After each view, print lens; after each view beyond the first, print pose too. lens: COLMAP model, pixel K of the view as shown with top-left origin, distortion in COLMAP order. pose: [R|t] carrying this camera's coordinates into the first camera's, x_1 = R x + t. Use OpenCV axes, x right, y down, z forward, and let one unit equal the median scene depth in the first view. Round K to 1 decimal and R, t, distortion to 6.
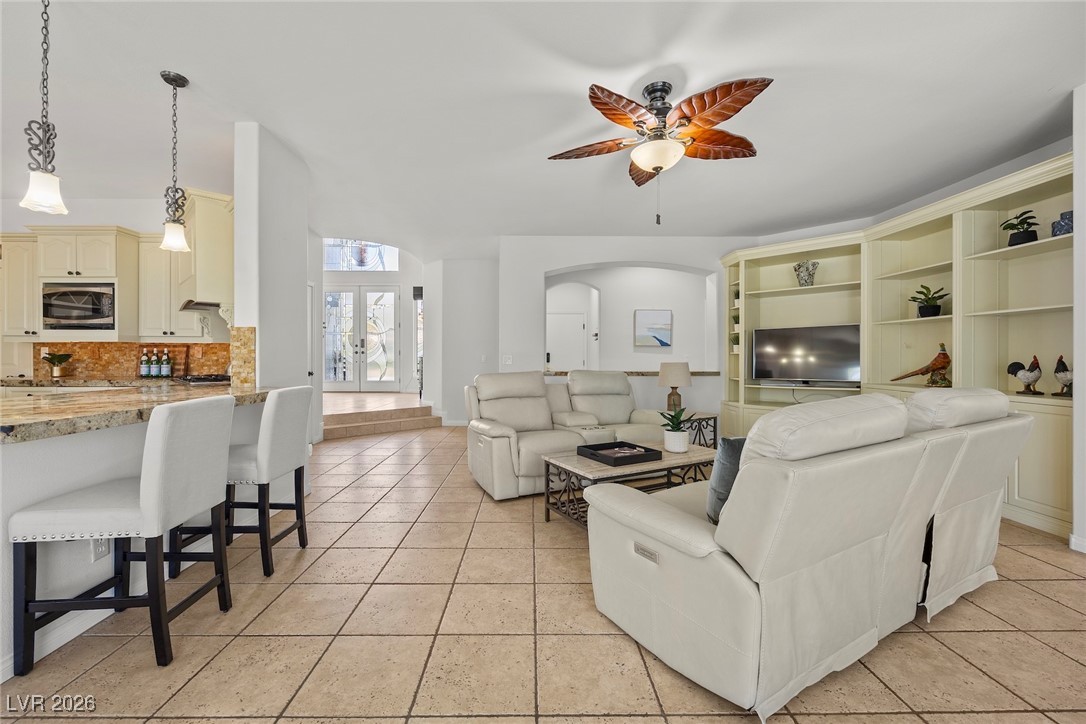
lens RADIAL K [[440.3, 0, 543.3], [0, 440.3, 354.6], [0, 0, 1]] dist [-0.004853, 0.000094]
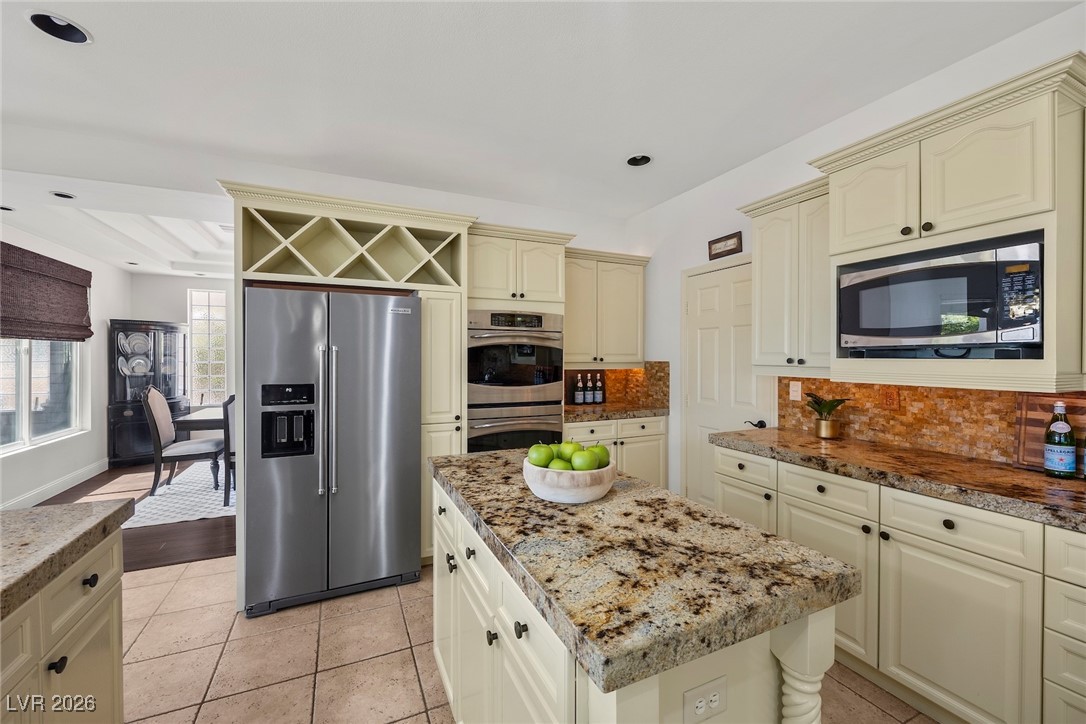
lens RADIAL K [[440.3, 0, 531.9], [0, 440.3, 360.1], [0, 0, 1]] dist [-0.004853, 0.000094]
pose [[0.397860, 0.005474, -0.917430, -0.814998], [0.005054, 0.999954, 0.008158, -0.060934], [0.917432, -0.007882, 0.397814, 0.471047]]
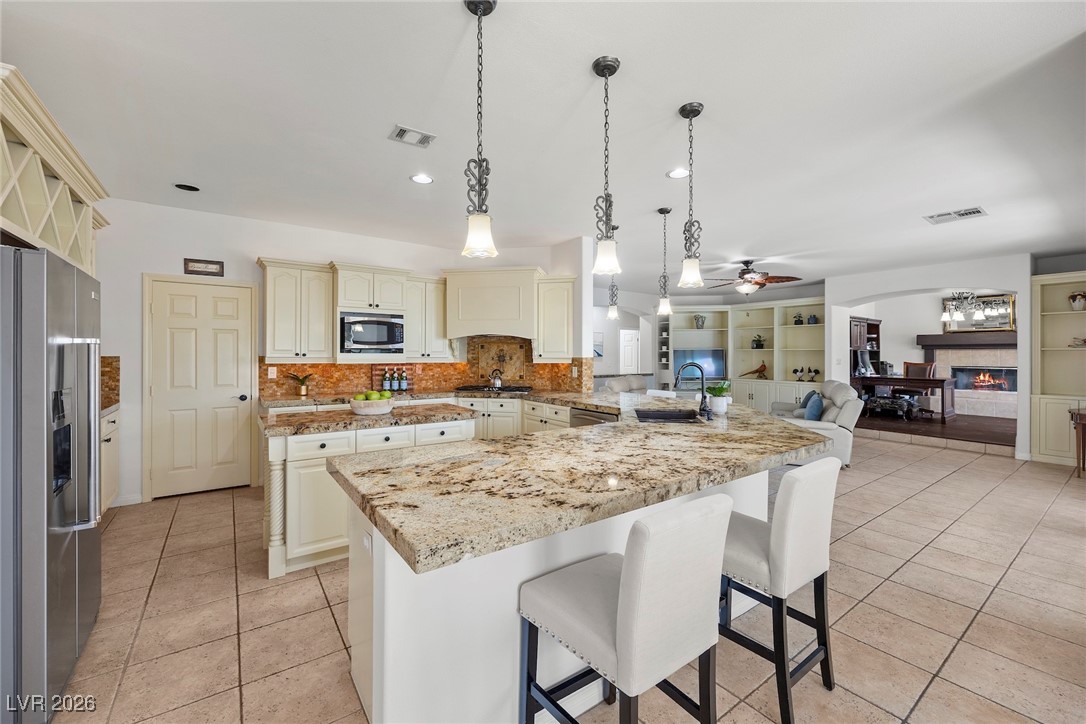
lens RADIAL K [[440.3, 0, 542.3], [0, 440.3, 354.4], [0, 0, 1]] dist [-0.004853, 0.000094]
pose [[0.817813, 0.000914, 0.575483, -1.370056], [-0.005504, 0.999965, 0.006235, -0.063619], [-0.575457, -0.008267, 0.817790, -0.229361]]
